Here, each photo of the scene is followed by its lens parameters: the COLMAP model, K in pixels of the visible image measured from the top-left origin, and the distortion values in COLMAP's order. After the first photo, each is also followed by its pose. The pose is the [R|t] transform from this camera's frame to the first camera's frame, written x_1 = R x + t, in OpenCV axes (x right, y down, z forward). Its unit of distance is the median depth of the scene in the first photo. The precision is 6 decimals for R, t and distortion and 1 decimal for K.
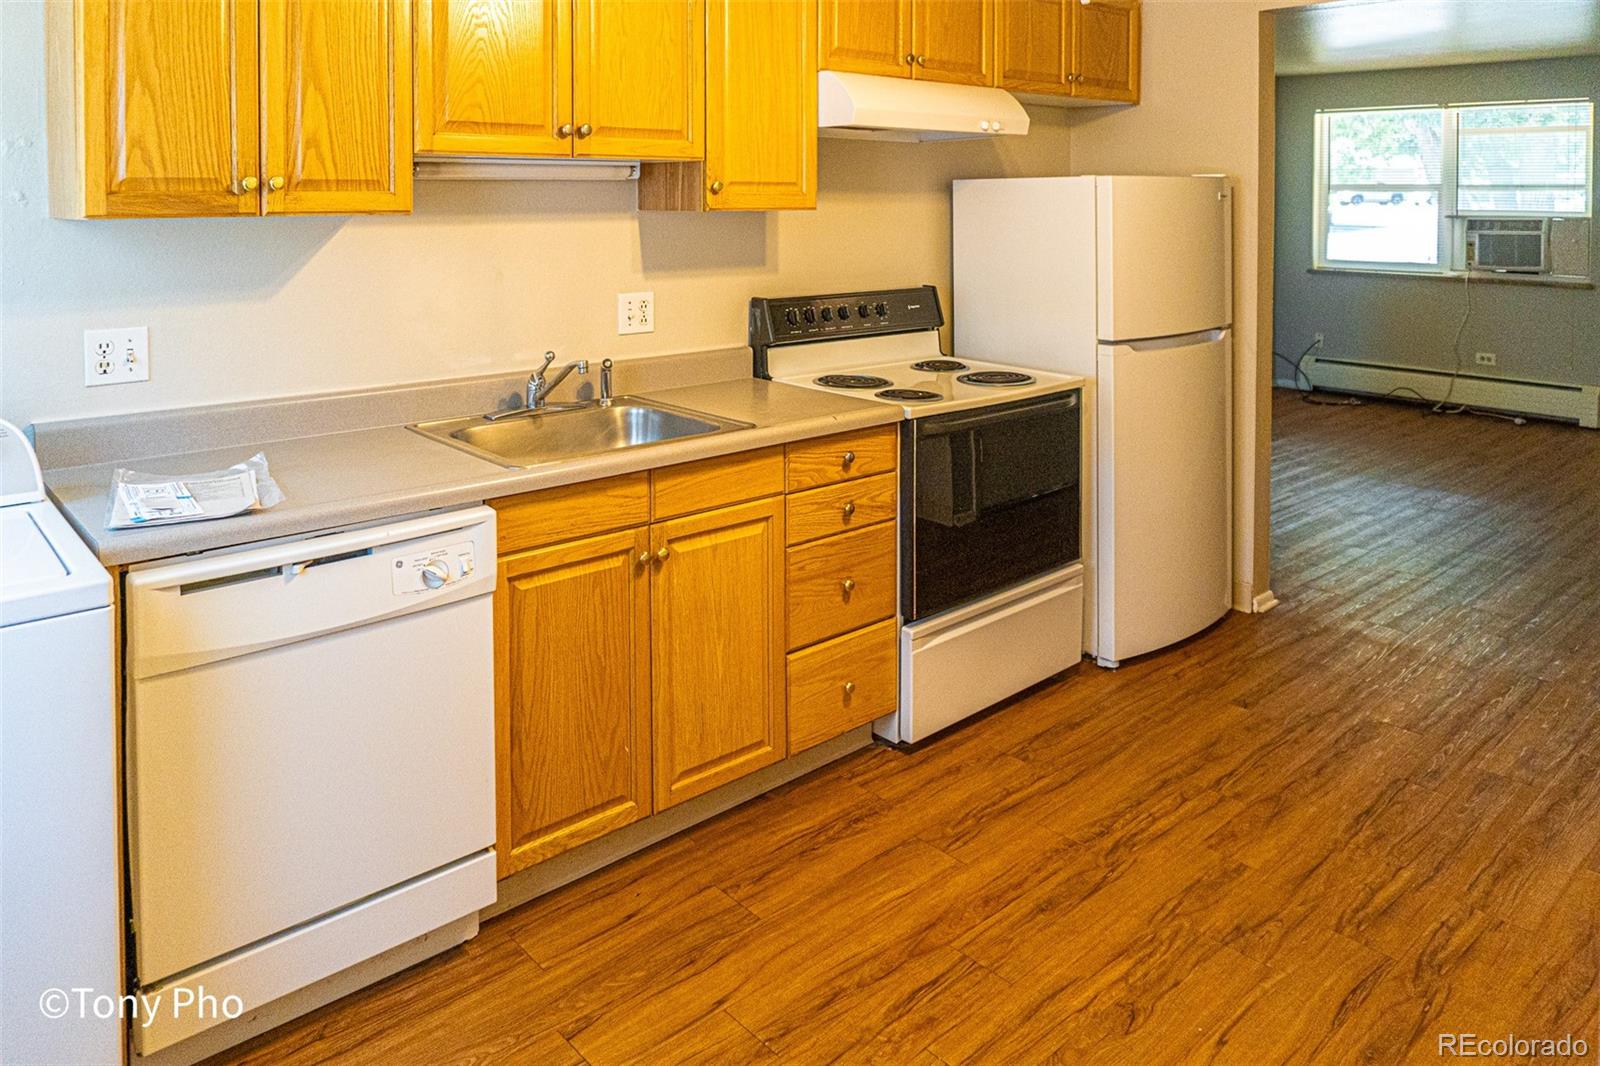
lens RADIAL K [[1101.2, 0, 804.3], [0, 1101.2, 483.4], [0, 0, 1]] dist [-0.005096, -0.003485]
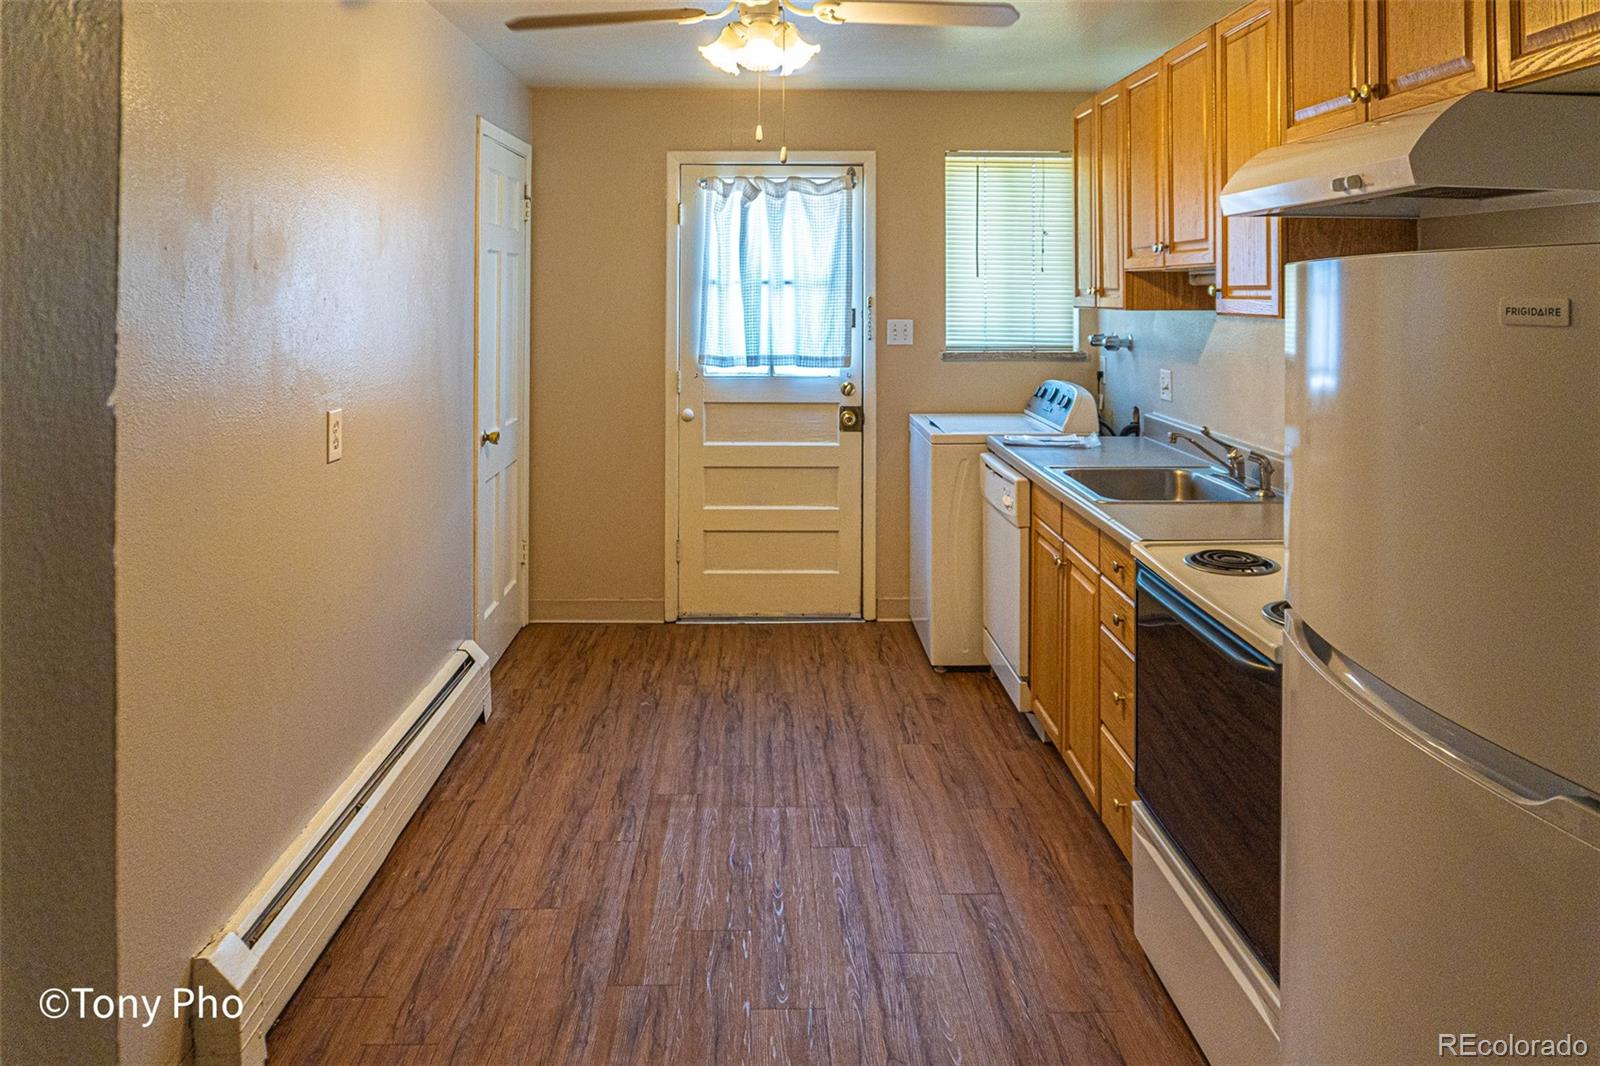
lens RADIAL K [[1105.2, 0, 815.5], [0, 1105.2, 532.8], [0, 0, 1]] dist [0.011711, -0.002970]
pose [[-0.633978, 0.163791, -0.755807, 1.026866], [-0.197832, 0.910447, 0.363247, -0.379047], [0.747619, 0.379813, -0.544800, 1.385723]]
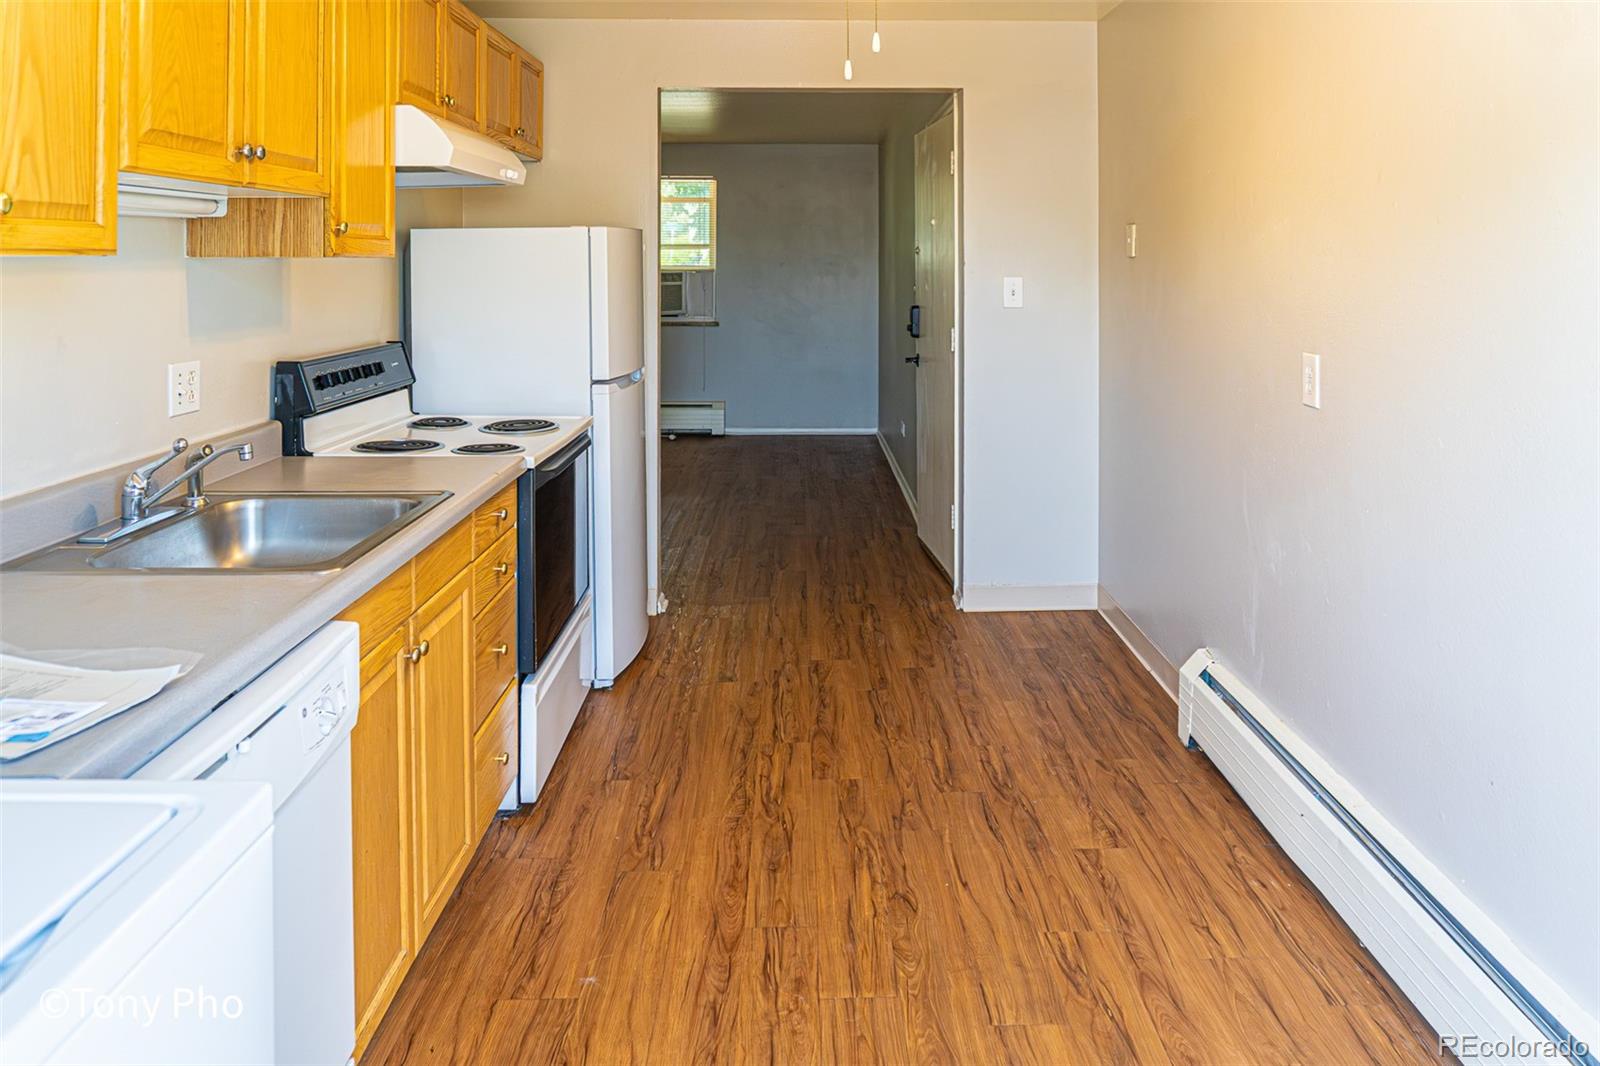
lens RADIAL K [[1105.2, 0, 815.5], [0, 1105.2, 532.8], [0, 0, 1]] dist [0.011711, -0.002970]
pose [[0.657411, -0.181981, 0.731228, -0.491806], [0.192878, 0.978711, 0.070165, -0.023039], [-0.728429, 0.094910, 0.678515, 0.151574]]
